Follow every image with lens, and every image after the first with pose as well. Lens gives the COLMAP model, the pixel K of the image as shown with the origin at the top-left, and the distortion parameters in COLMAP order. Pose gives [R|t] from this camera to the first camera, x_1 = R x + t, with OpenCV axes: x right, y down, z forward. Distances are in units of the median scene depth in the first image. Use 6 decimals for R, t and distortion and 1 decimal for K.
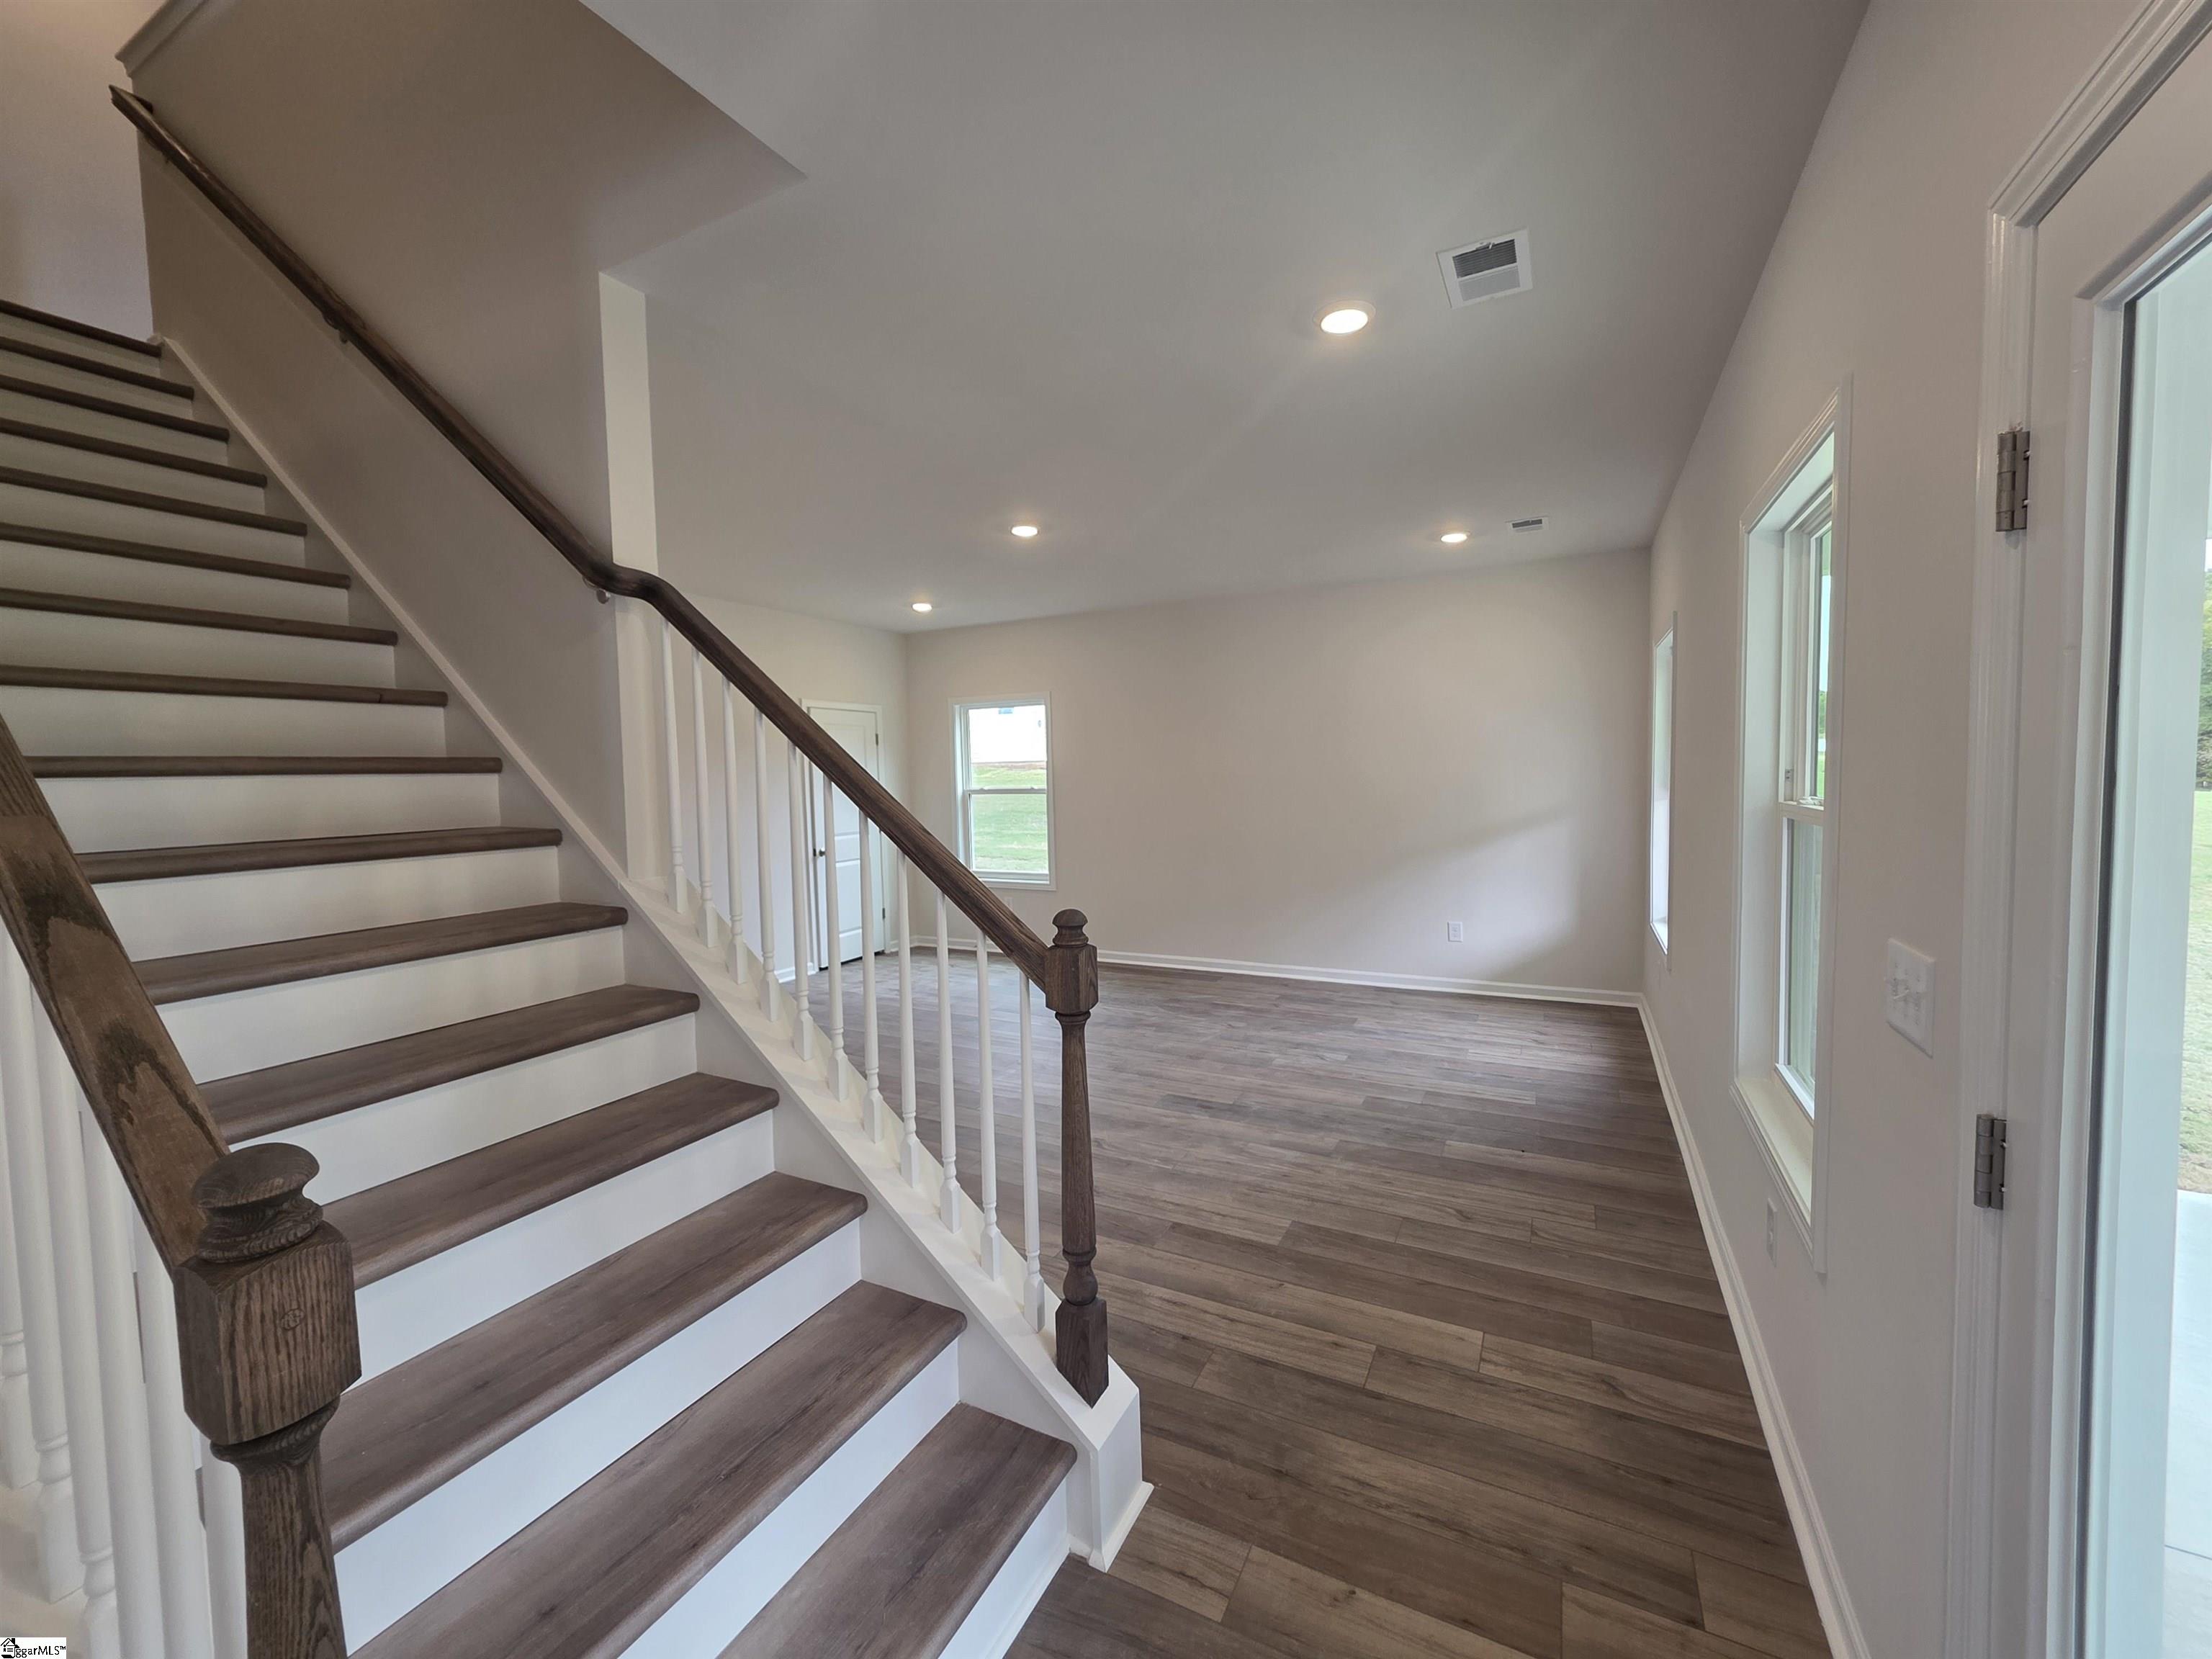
lens RADIAL K [[887.0, 0, 1103.5], [0, 887.0, 822.5], [0, 0, 1]] dist [0.004331, 0.000216]
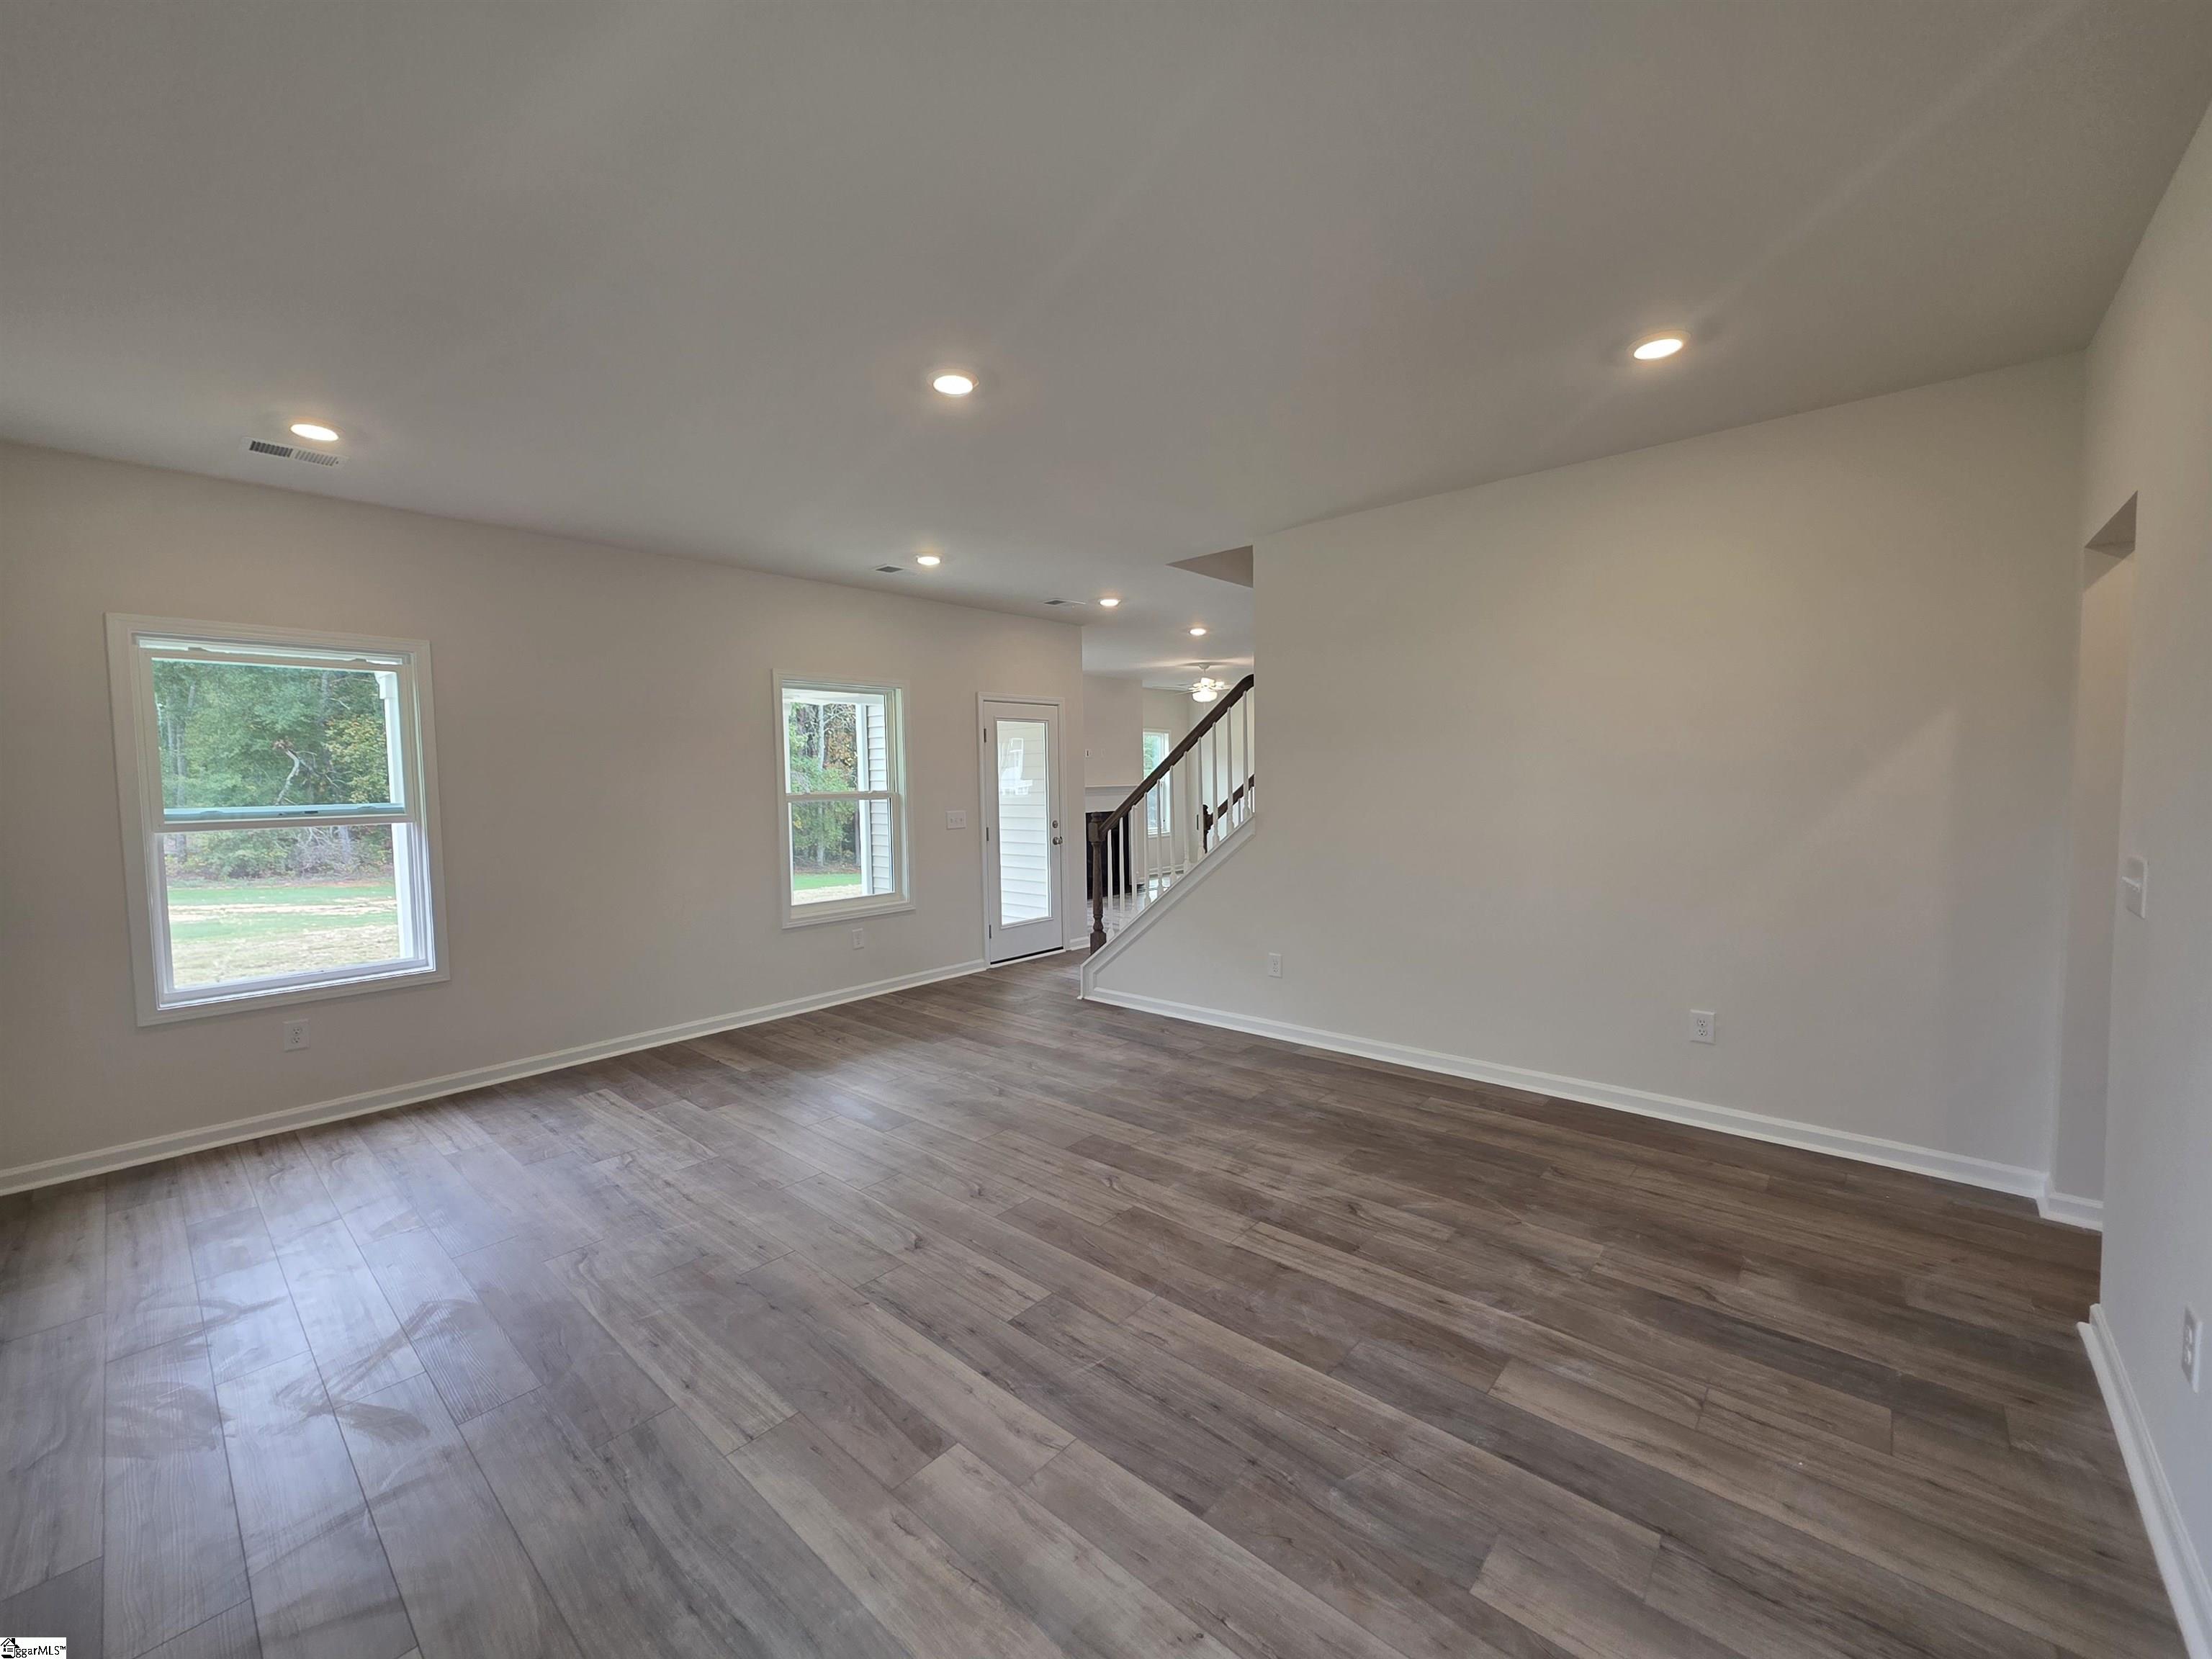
lens RADIAL K [[887.0, 0, 1098.2], [0, 887.0, 831.8], [0, 0, 1]] dist [0.004331, 0.000216]
pose [[-0.967956, 0.028758, 0.249468, -0.348718], [0.056630, 0.992829, 0.105278, -0.072132], [-0.244652, 0.116031, -0.962643, 1.673726]]
